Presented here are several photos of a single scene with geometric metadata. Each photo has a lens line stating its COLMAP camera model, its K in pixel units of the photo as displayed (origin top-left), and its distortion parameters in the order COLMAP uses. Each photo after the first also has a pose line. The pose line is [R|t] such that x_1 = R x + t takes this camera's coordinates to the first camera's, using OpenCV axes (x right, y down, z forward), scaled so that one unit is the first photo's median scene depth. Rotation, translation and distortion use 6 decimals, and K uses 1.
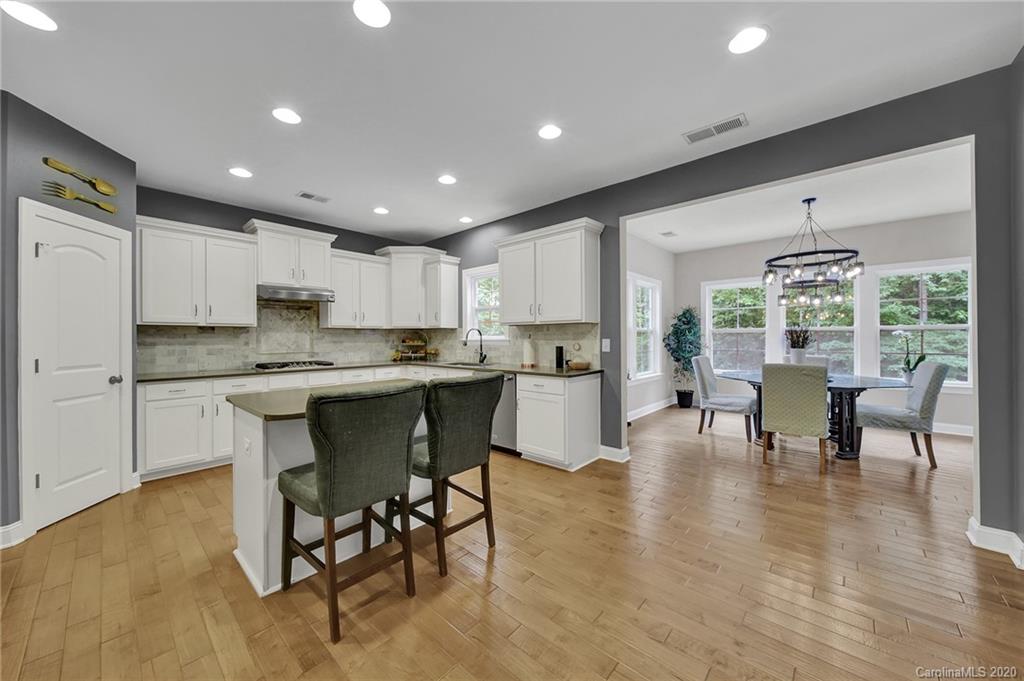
lens RADIAL K [[369.3, 0, 511.9], [0, 369.3, 339.1], [0, 0, 1]] dist [0.002128, -0.000384]
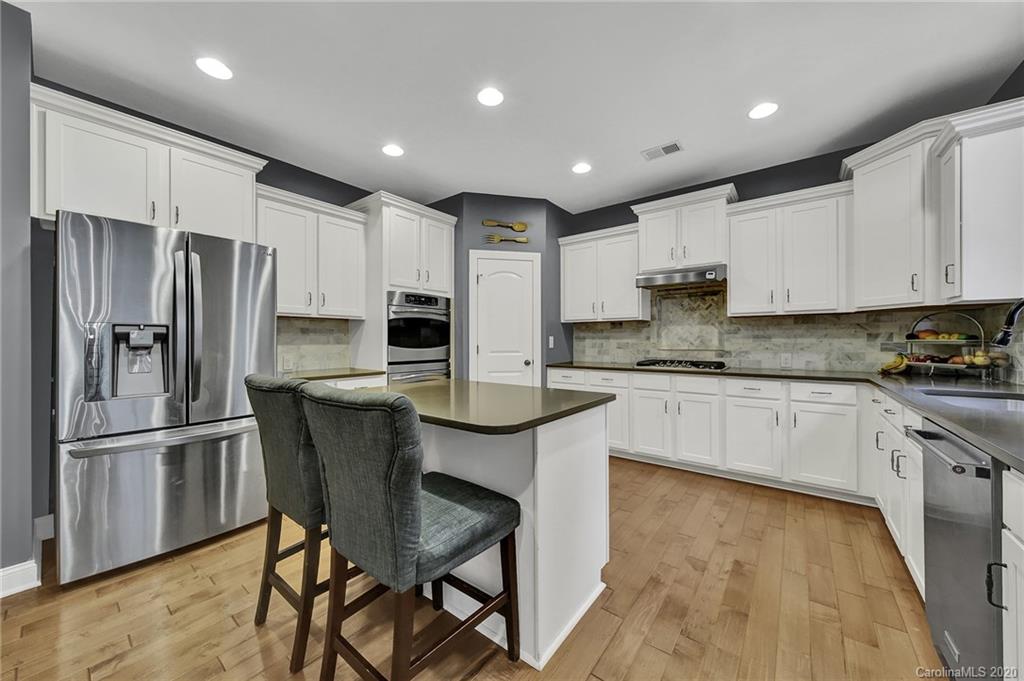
lens RADIAL K [[369.3, 0, 511.3], [0, 369.3, 339.3], [0, 0, 1]] dist [0.002128, -0.000384]
pose [[0.073187, 0.003479, -0.997312, 0.207050], [-0.000890, 0.999994, 0.003423, 0.012286], [0.997318, 0.000637, 0.073190, 0.577795]]
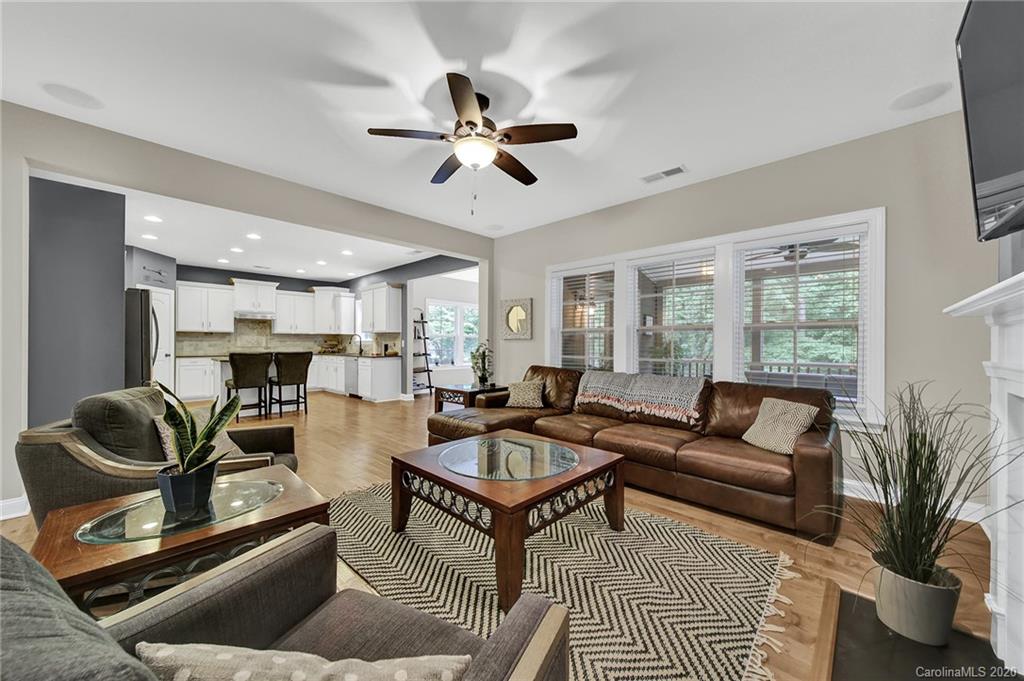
lens RADIAL K [[369.3, 0, 514.1], [0, 369.3, 344.0], [0, 0, 1]] dist [0.002128, -0.000384]
pose [[0.999728, 0.010205, -0.020968, 0.798648], [-0.010224, 0.999947, -0.000789, 0.012912], [0.020959, 0.001003, 0.999780, -0.885341]]
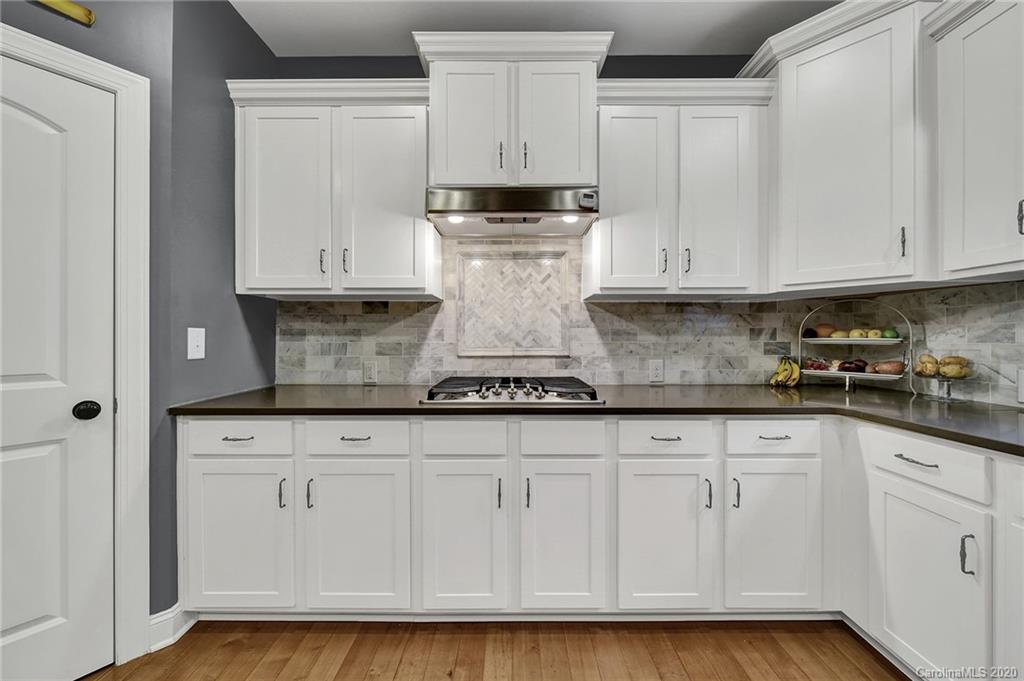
lens RADIAL K [[369.3, 0, 511.3], [0, 369.3, 334.6], [0, 0, 1]] dist [0.002128, -0.000384]
pose [[0.663105, 0.000300, -0.748526, -0.291140], [-0.006072, 0.999969, -0.004978, 0.014887], [0.748502, 0.007846, 0.663086, 0.747759]]
